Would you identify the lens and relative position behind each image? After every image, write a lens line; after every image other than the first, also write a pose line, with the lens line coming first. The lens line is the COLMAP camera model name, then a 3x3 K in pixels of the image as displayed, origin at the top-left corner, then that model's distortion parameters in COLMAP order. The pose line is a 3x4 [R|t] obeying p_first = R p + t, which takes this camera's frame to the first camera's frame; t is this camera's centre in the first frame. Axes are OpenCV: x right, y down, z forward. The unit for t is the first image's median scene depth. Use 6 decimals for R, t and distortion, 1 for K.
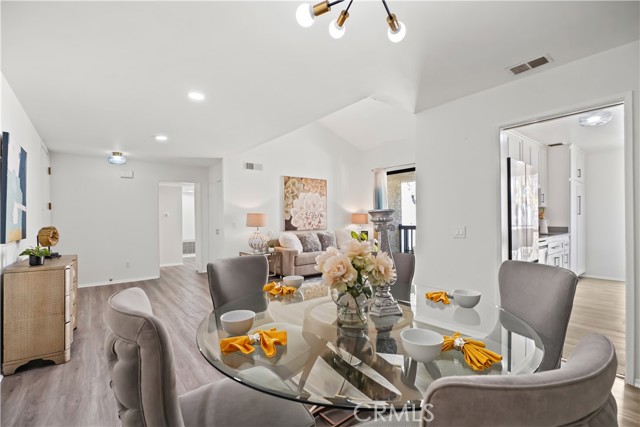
lens RADIAL K [[293.6, 0, 321.3], [0, 293.6, 219.1], [0, 0, 1]] dist [-0.014011, 0.000467]
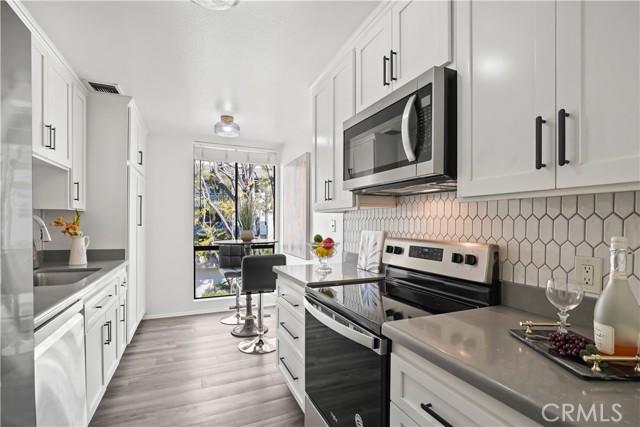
lens RADIAL K [[302.3, 0, 323.3], [0, 302.3, 223.9], [0, 0, 1]] dist [-0.013074, -0.000118]
pose [[0.245652, 0.007667, 0.969328, 0.295129], [-0.007326, 0.999955, -0.006052, -0.014671], [-0.969330, -0.005615, 0.245697, 0.374162]]
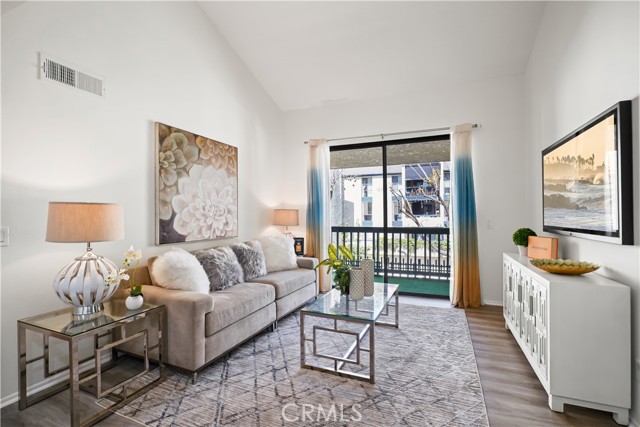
lens RADIAL K [[293.9, 0, 320.0], [0, 293.9, 213.5], [0, 0, 1]] dist [-0.010572, 0.000659]
pose [[0.875545, 0.009134, 0.483051, -0.124819], [-0.004101, 0.999926, -0.011474, -0.003265], [-0.483120, 0.008065, 0.875517, 0.486659]]
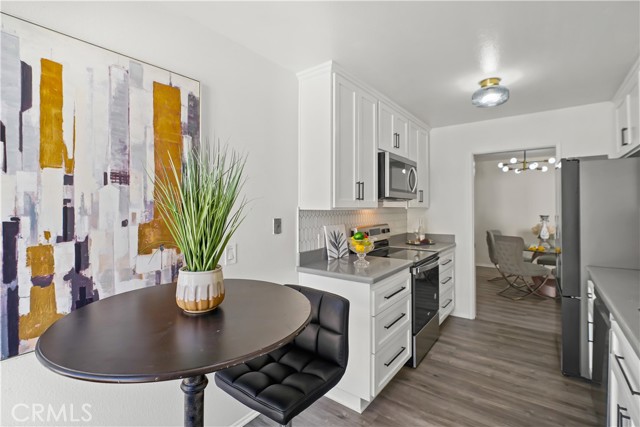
lens RADIAL K [[301.4, 0, 319.0], [0, 301.4, 211.0], [0, 0, 1]] dist [-0.015301, -0.000062]
pose [[-0.967333, 0.017172, -0.252928, 0.759961], [0.013592, 0.999781, 0.015893, -0.034881], [0.253146, 0.011936, -0.967354, 0.791135]]
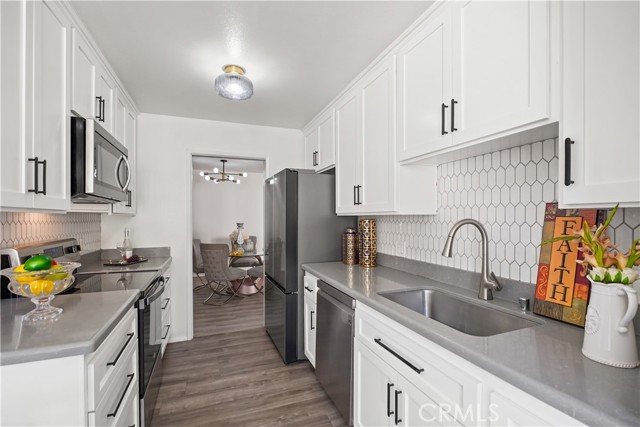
lens RADIAL K [[293.6, 0, 320.0], [0, 293.6, 223.3], [0, 0, 1]] dist [-0.002365, 0.000278]
pose [[-0.297823, 0.029722, -0.954158, 0.742839], [0.005279, 0.999551, 0.029489, -0.027772], [0.954606, 0.003746, -0.297847, 0.675309]]
